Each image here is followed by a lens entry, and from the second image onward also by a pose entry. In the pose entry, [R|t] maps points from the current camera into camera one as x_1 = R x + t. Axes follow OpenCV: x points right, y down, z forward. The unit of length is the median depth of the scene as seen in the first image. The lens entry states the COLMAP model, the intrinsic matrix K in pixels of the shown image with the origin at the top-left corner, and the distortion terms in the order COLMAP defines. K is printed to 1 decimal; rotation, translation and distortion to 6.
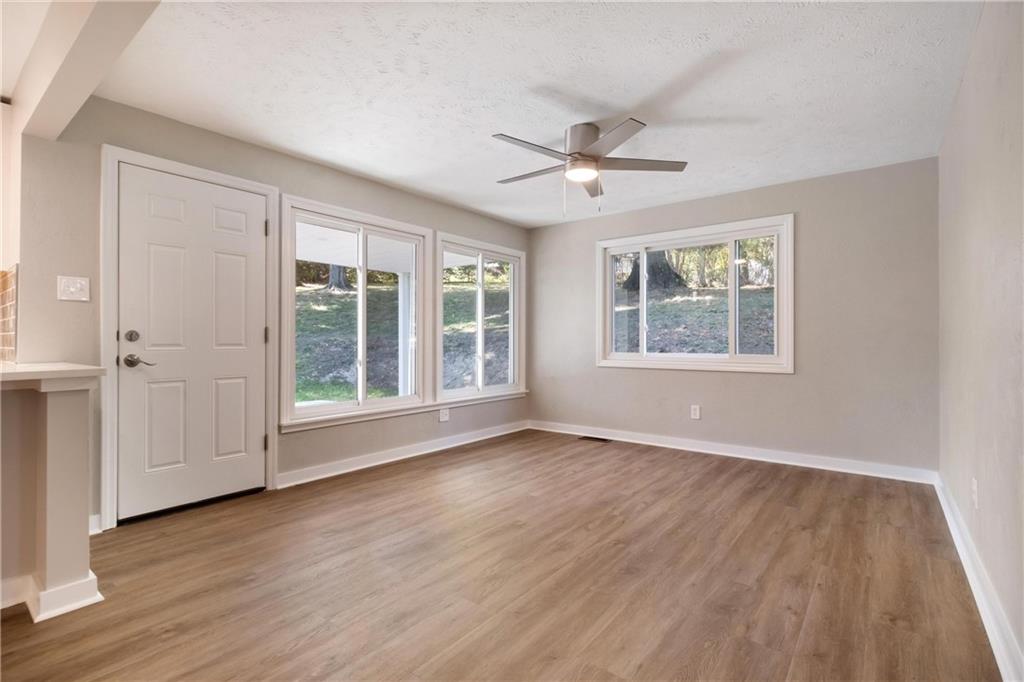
lens RADIAL K [[455.4, 0, 520.9], [0, 455.4, 340.9], [0, 0, 1]] dist [-0.005720, 0.000760]
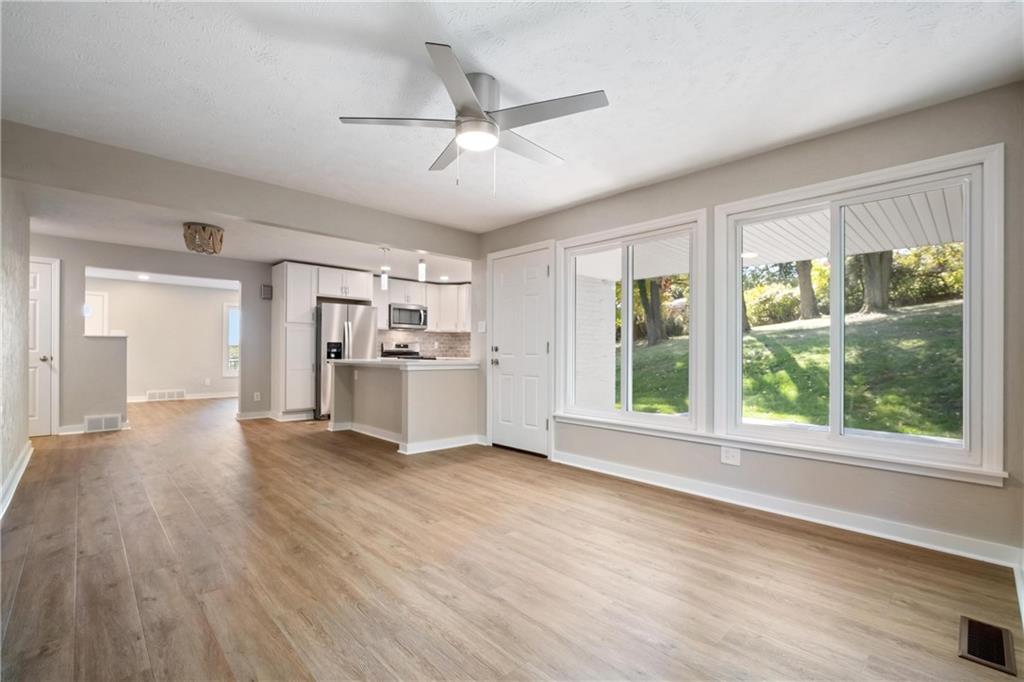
lens RADIAL K [[455.4, 0, 516.3], [0, 455.4, 350.4], [0, 0, 1]] dist [-0.005720, 0.000760]
pose [[-0.126379, -0.001556, -0.991981, 1.036145], [-0.003436, 0.999993, -0.001131, -0.002995], [0.991976, 0.003265, -0.126384, 1.327169]]
